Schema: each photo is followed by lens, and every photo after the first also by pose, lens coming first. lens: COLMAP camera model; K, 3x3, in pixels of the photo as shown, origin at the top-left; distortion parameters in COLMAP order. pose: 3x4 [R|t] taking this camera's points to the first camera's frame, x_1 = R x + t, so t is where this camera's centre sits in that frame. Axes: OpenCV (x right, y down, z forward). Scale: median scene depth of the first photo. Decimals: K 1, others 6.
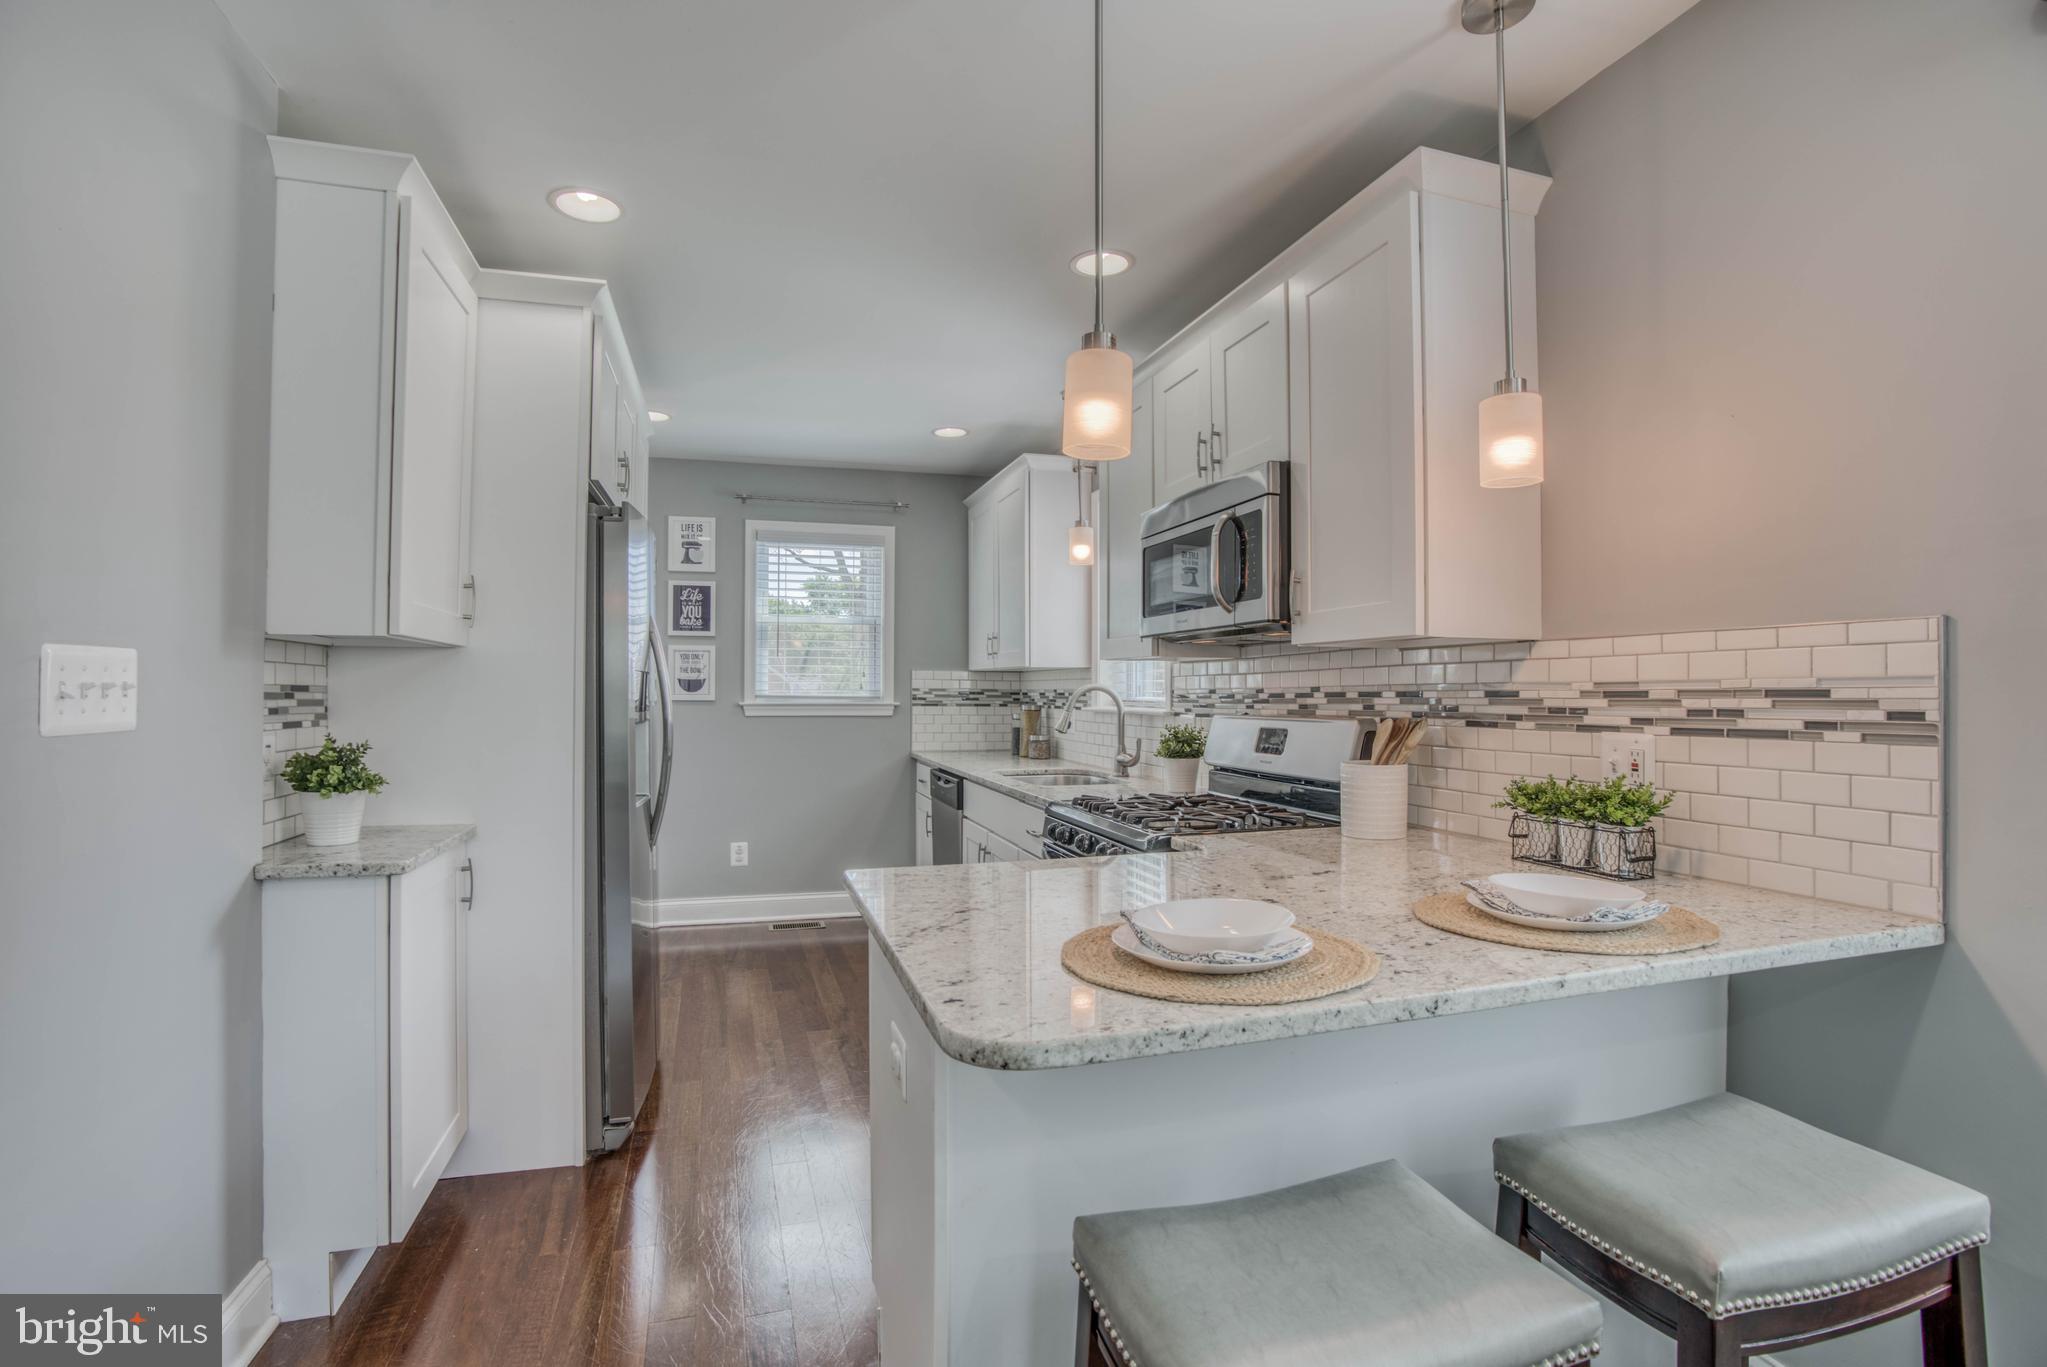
lens RADIAL K [[1051.6, 0, 1023.5], [0, 1051.6, 683.5], [0, 0, 1]] dist [-0.000979, 0.000298]
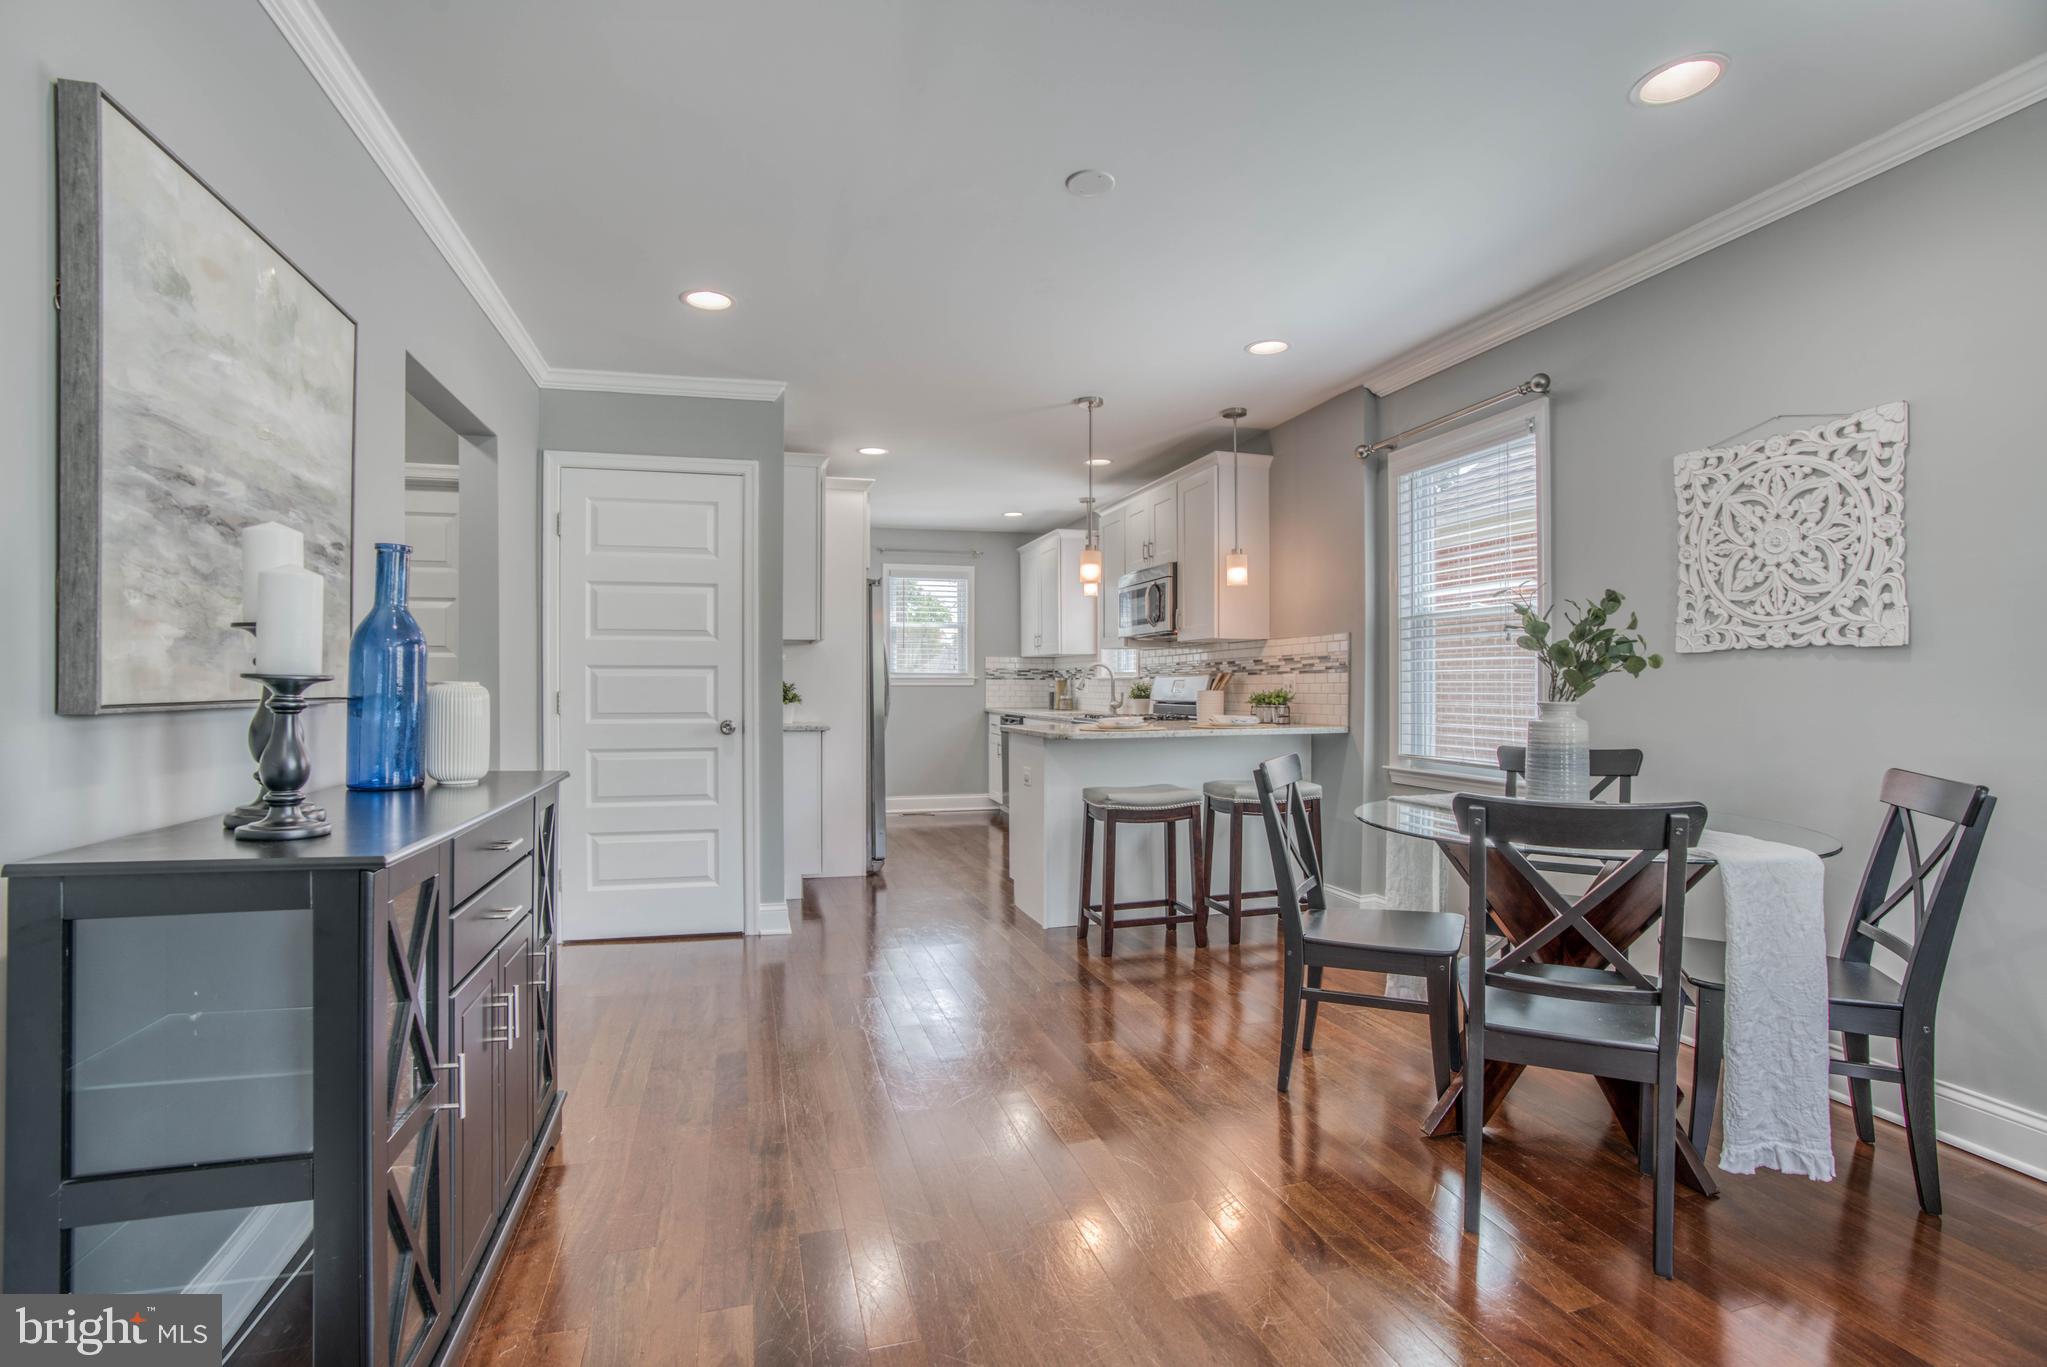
lens RADIAL K [[1051.6, 0, 1023.5], [0, 1051.6, 683.5], [0, 0, 1]] dist [-0.000979, 0.000298]
pose [[0.999847, -0.002006, -0.017356, -0.032837], [0.002109, 0.999980, 0.005954, 0.029033], [0.017344, -0.005990, 0.999832, -0.918580]]
